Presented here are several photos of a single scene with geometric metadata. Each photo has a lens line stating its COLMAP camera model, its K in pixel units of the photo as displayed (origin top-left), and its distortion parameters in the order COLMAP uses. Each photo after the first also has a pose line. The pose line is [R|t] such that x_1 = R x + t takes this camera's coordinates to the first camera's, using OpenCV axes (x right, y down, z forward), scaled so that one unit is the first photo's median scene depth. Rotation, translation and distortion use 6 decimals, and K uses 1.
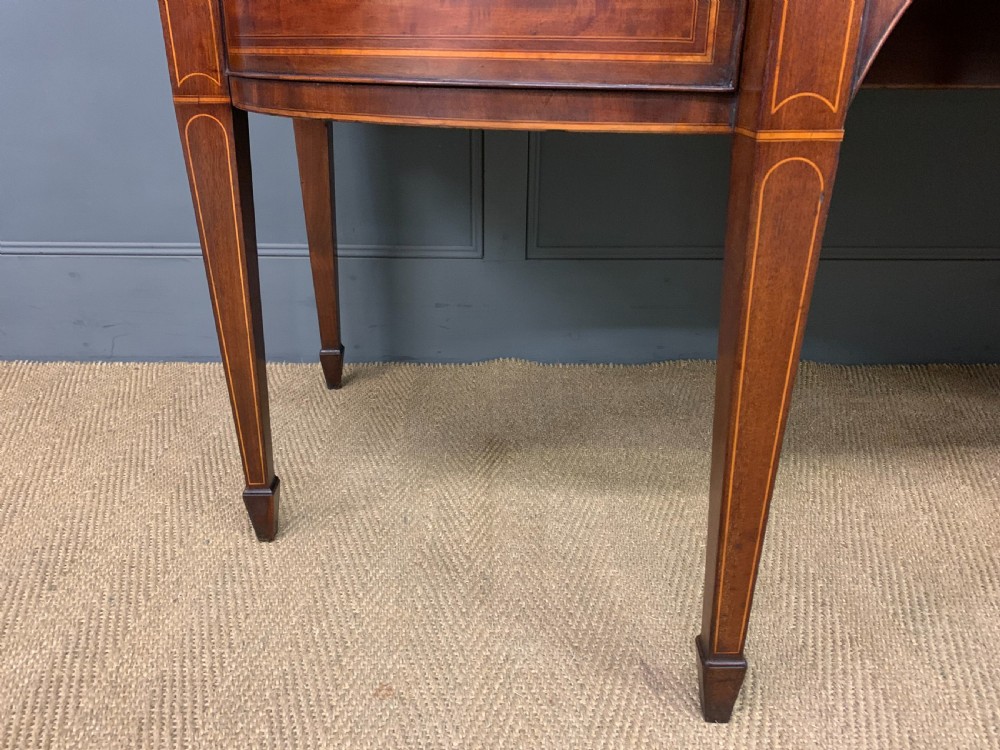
lens RADIAL K [[765.6, 0, 500.3], [0, 765.6, 372.7], [0, 0, 1]] dist [0.056570, -0.064153]
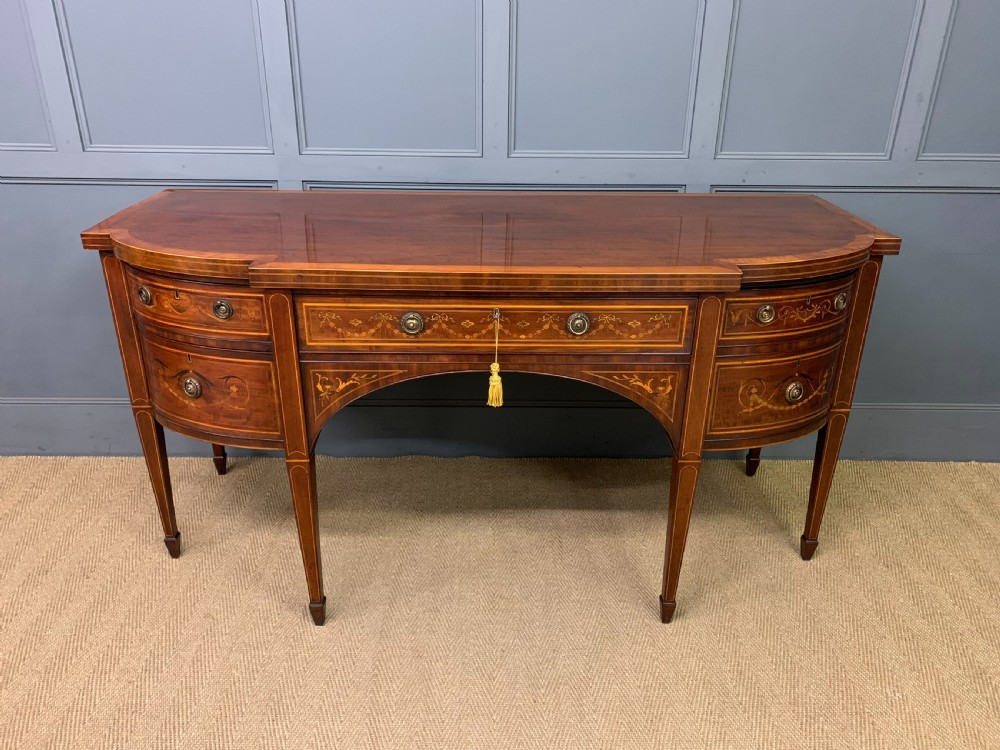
lens RADIAL K [[761.4, 0, 498.3], [0, 761.4, 374.2], [0, 0, 1]] dist [0.045613, -0.071487]
pose [[0.999964, 0.004281, 0.007355, 0.696498], [-0.004532, 0.999396, 0.034446, -0.449359], [-0.007203, -0.034478, 0.999379, -1.399492]]
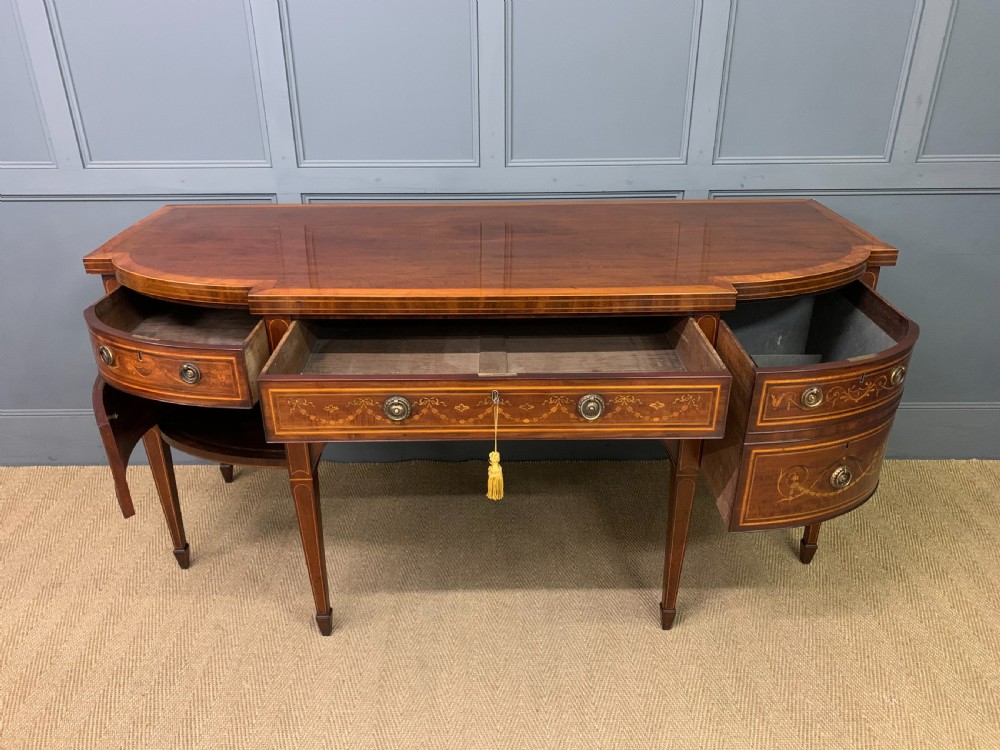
lens RADIAL K [[762.3, 0, 495.7], [0, 762.3, 377.4], [0, 0, 1]] dist [0.041283, -0.067911]
pose [[0.999938, -0.010088, -0.004780, 0.717231], [0.010370, 0.997943, 0.063259, -0.543425], [0.004132, -0.063304, 0.997986, -1.418009]]
